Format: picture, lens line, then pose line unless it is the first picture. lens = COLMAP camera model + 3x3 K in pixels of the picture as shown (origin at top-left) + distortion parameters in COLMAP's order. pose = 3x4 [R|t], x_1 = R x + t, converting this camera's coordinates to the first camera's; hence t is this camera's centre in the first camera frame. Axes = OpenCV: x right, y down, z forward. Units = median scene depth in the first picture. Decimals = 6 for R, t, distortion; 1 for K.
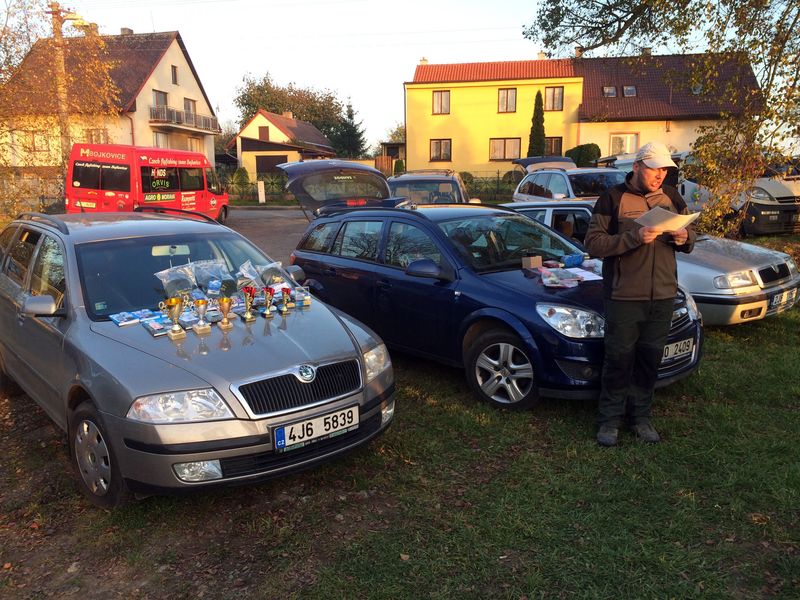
lens RADIAL K [[702.1, 0, 400.0], [0, 702.1, 300.0], [0, 0, 1]] dist [0.111680, -0.148019]
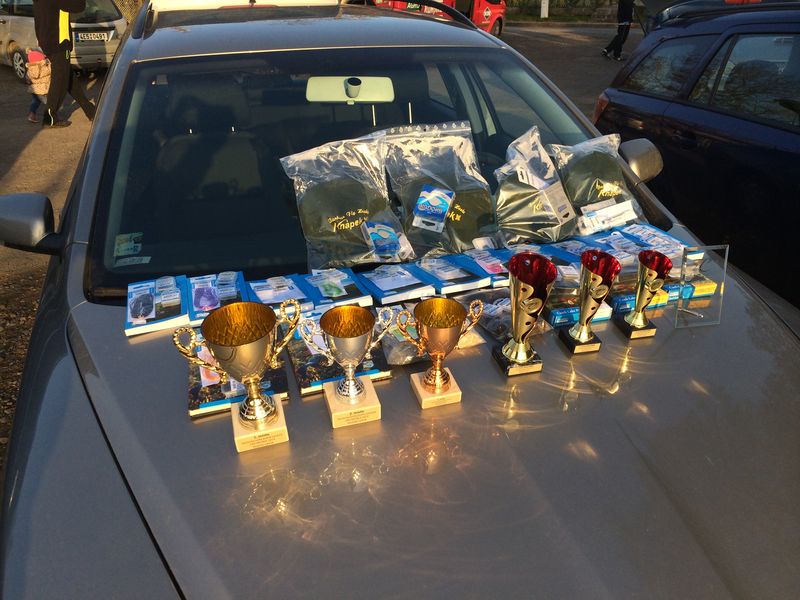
lens RADIAL K [[702.1, 0, 400.0], [0, 702.1, 300.0], [0, 0, 1]] dist [0.111680, -0.148019]
pose [[0.930945, 0.155575, -0.330360, -0.039388], [-0.074306, 0.966481, 0.245748, -0.015291], [0.357519, -0.204230, 0.911301, 0.169747]]
